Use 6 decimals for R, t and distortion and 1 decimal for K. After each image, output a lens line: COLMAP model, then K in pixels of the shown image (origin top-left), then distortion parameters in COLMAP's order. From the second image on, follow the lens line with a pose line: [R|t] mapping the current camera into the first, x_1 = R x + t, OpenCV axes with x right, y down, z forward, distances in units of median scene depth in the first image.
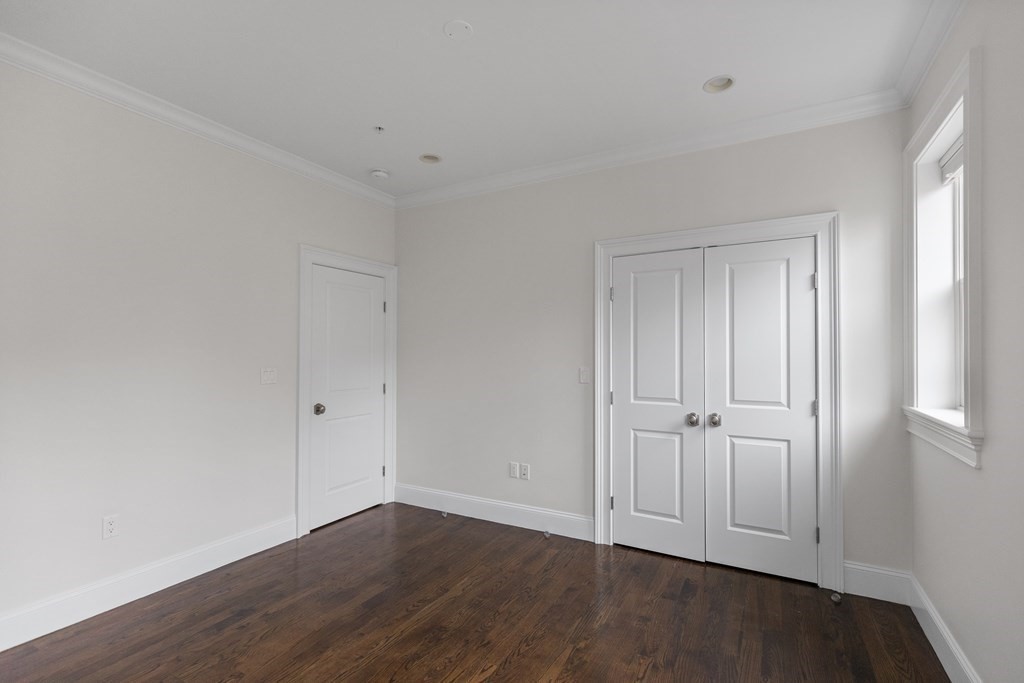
lens RADIAL K [[466.6, 0, 514.3], [0, 466.6, 347.3], [0, 0, 1]] dist [0.009526, -0.002958]
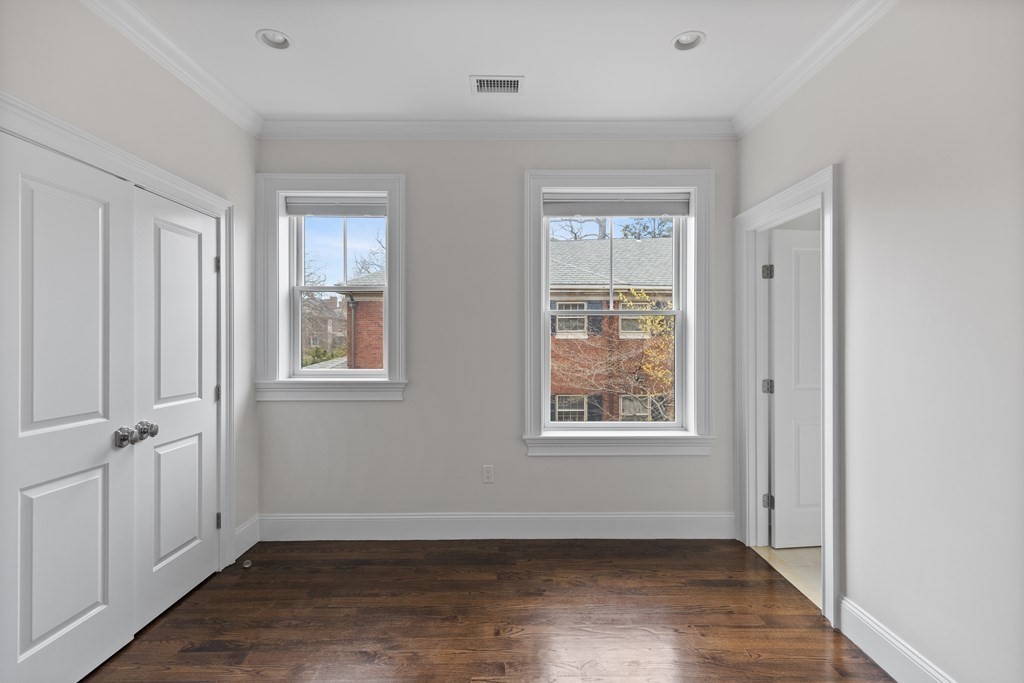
lens RADIAL K [[466.6, 0, 515.1], [0, 466.6, 340.4], [0, 0, 1]] dist [0.009526, -0.002958]
pose [[-0.484957, -0.001445, 0.874537, -0.510520], [-0.012403, 0.999909, -0.005226, 0.014965], [-0.874450, -0.013381, -0.484931, 0.907895]]
